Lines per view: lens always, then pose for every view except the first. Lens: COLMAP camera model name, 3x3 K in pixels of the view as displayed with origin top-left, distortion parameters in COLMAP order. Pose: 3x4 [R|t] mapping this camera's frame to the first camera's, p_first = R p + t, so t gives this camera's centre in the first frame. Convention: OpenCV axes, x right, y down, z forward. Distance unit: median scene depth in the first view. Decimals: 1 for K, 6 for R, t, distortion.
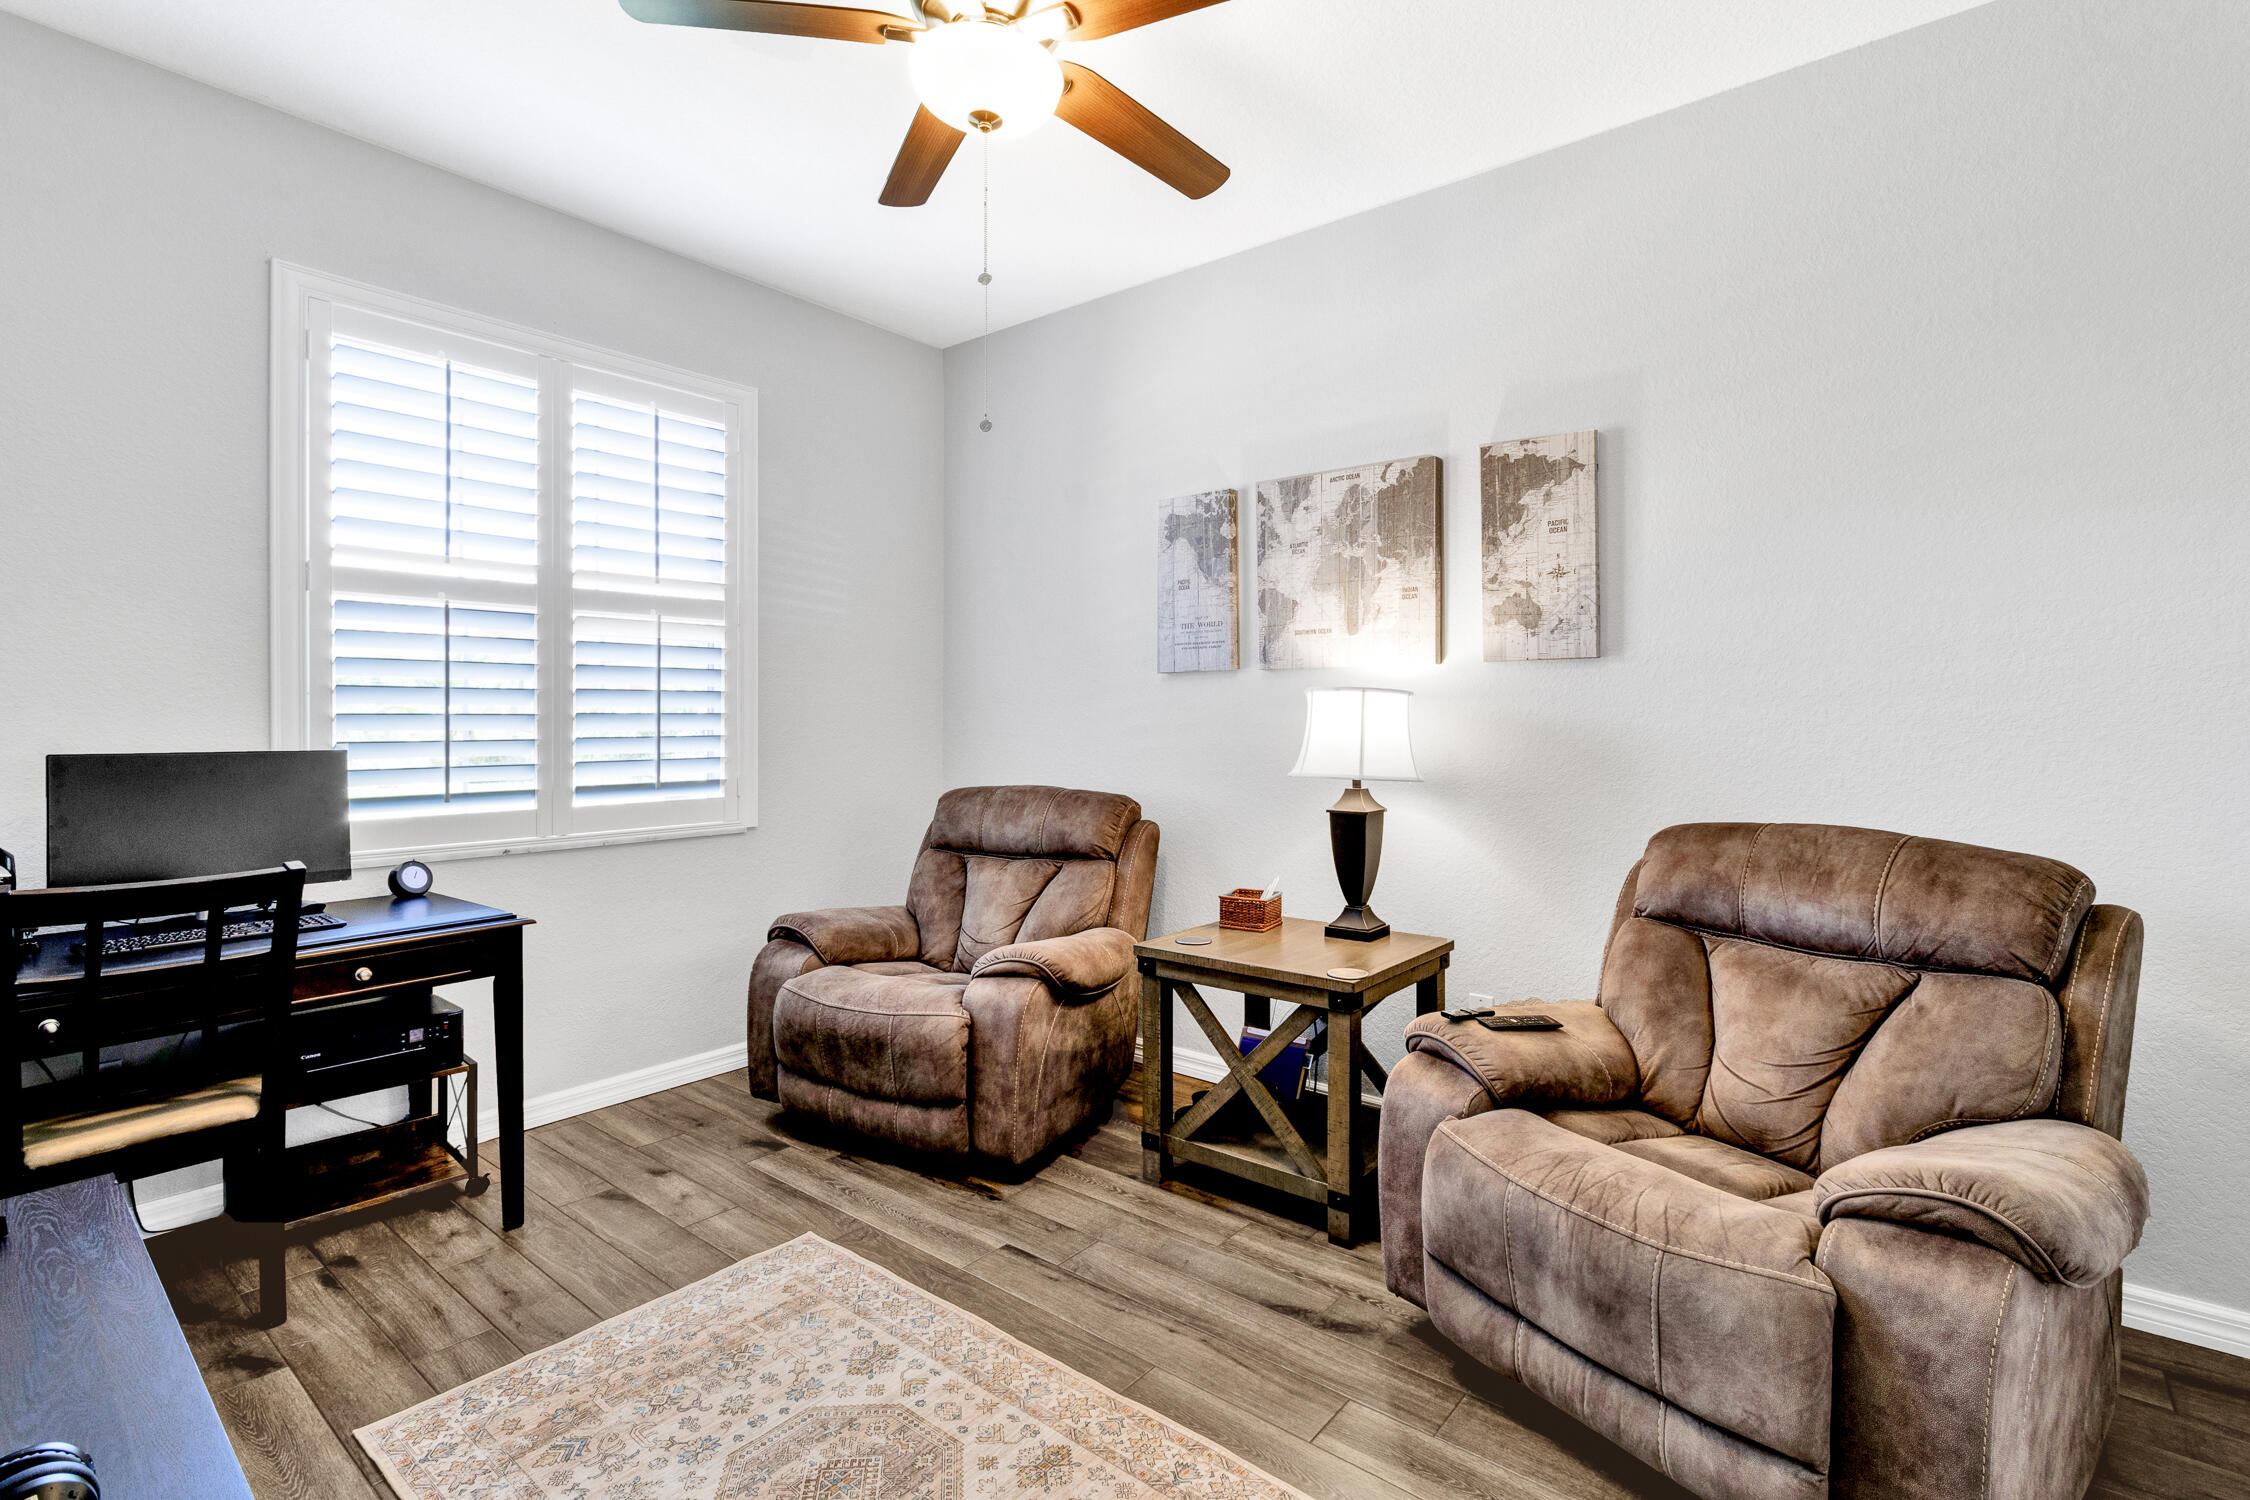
lens RADIAL K [[1045.0, 0, 1118.5], [0, 1045.0, 712.1], [0, 0, 1]] dist [0.000883, 0.000205]
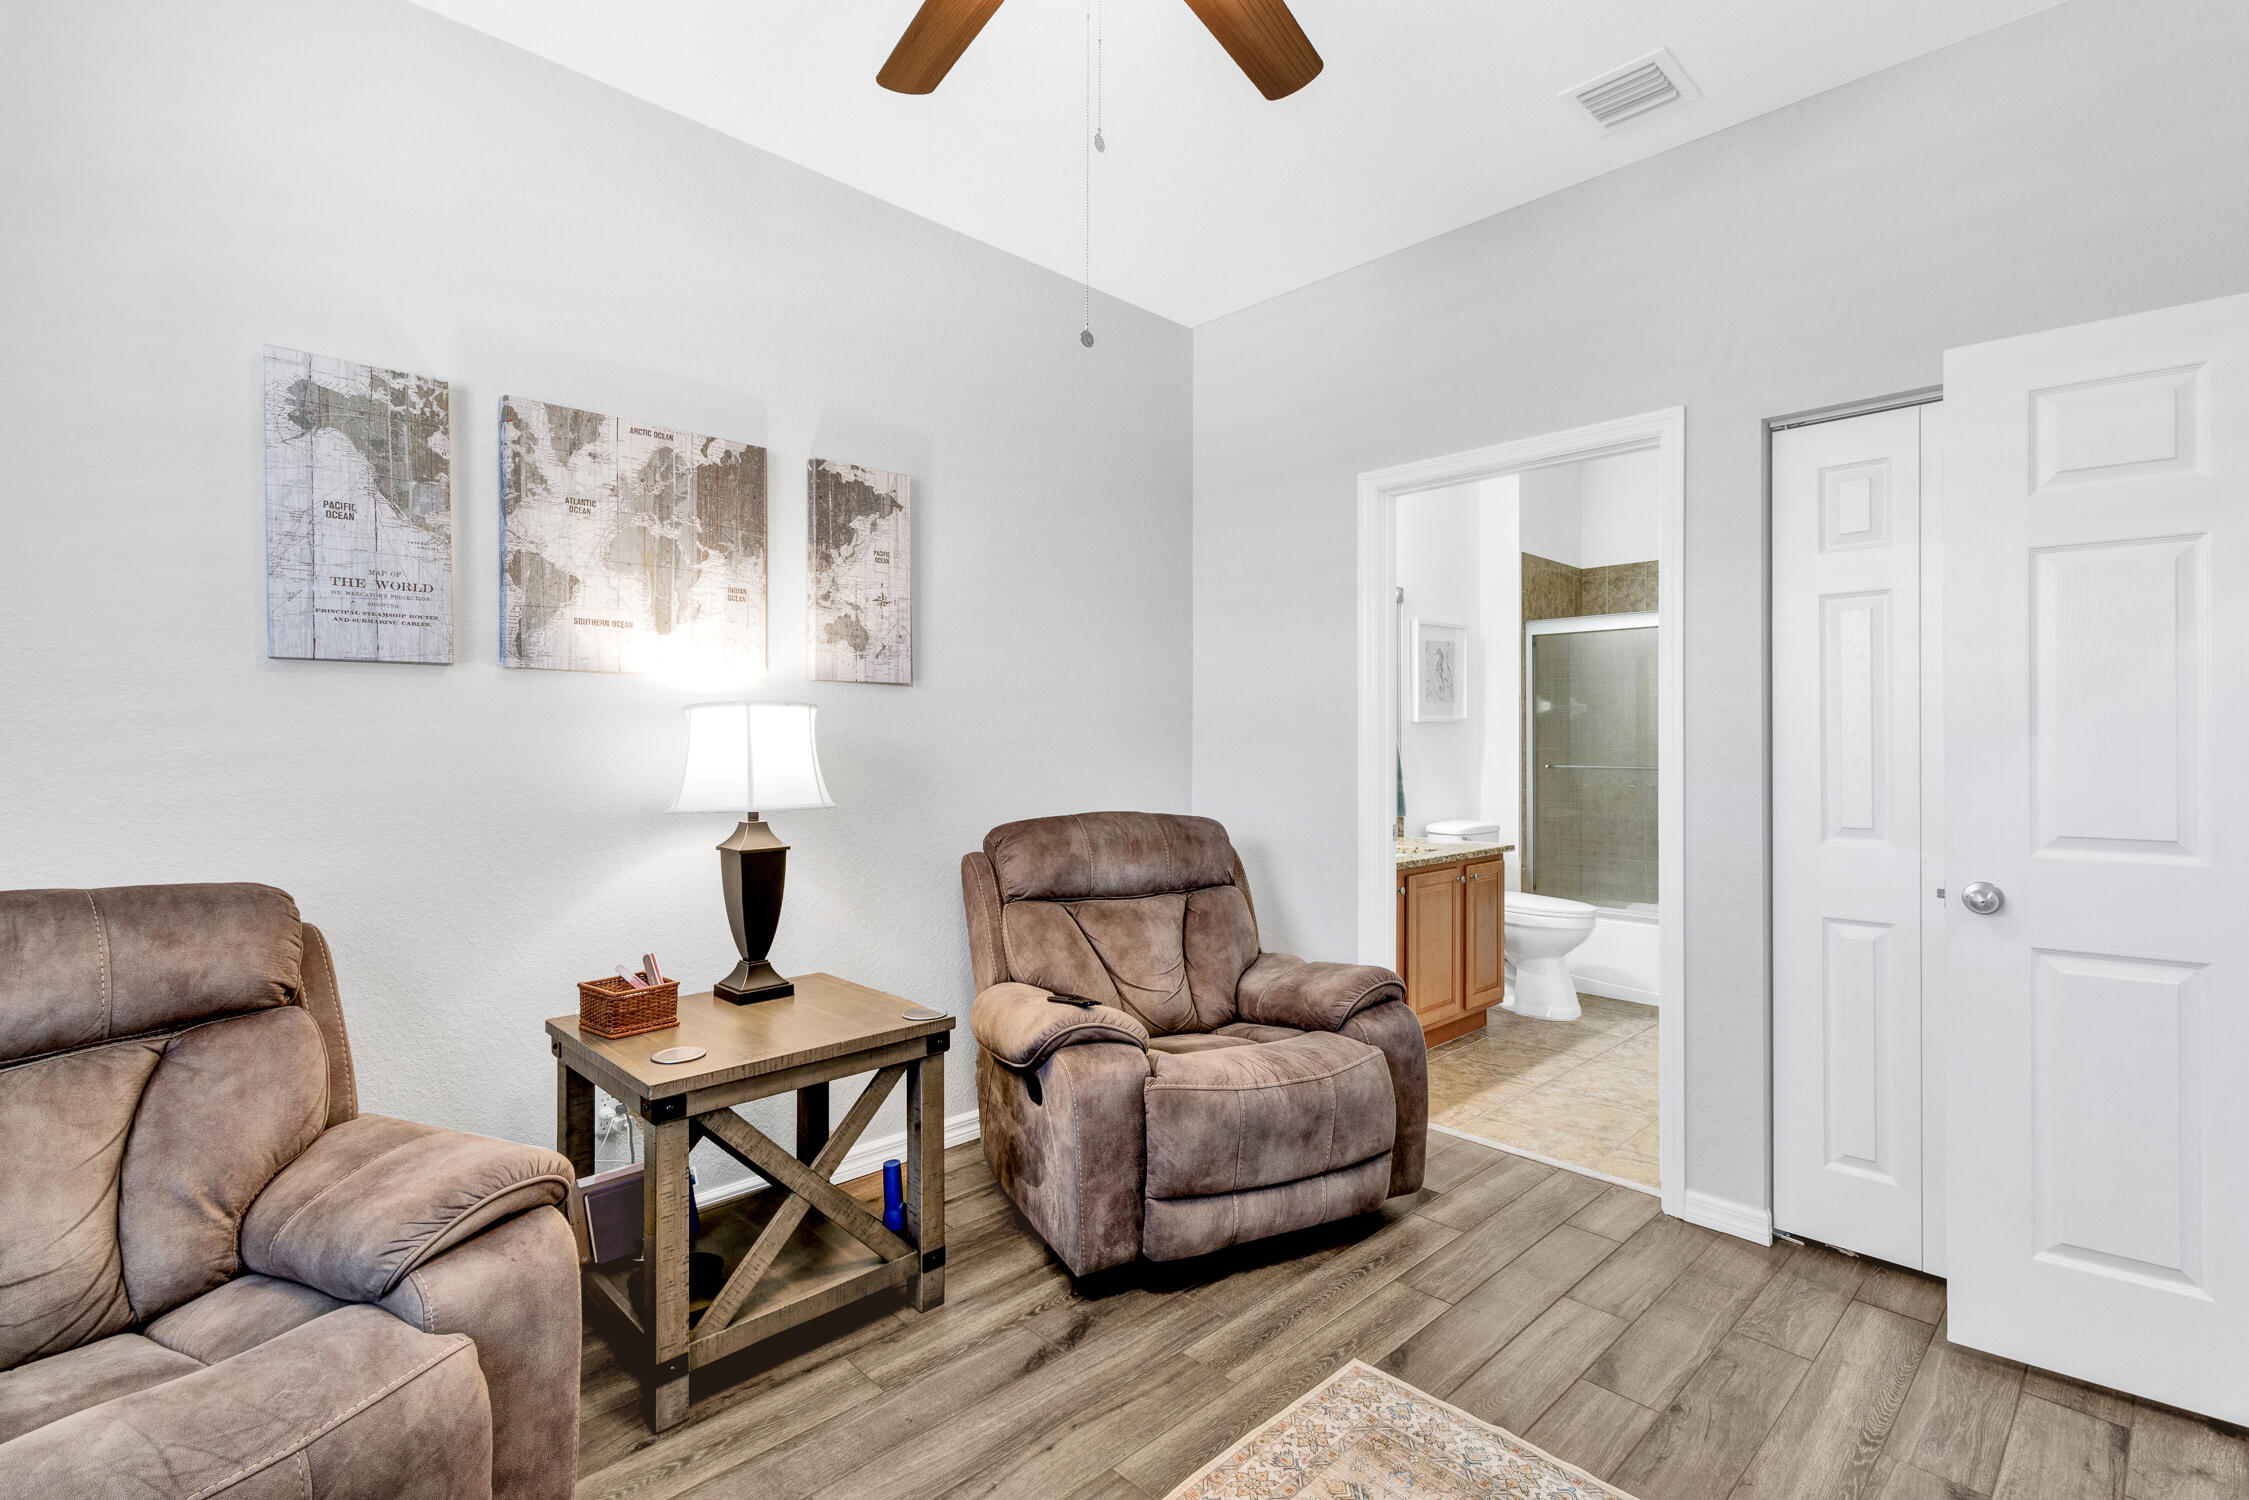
lens RADIAL K [[1045.9, 0, 1131.7], [0, 1045.9, 729.2], [0, 0, 1]] dist [0.000743, 0.000627]
pose [[0.108413, 0.007992, 0.994074, -0.579443], [-0.006710, 0.999951, -0.007308, 0.002444], [-0.994083, -0.005878, 0.108461, 0.605568]]
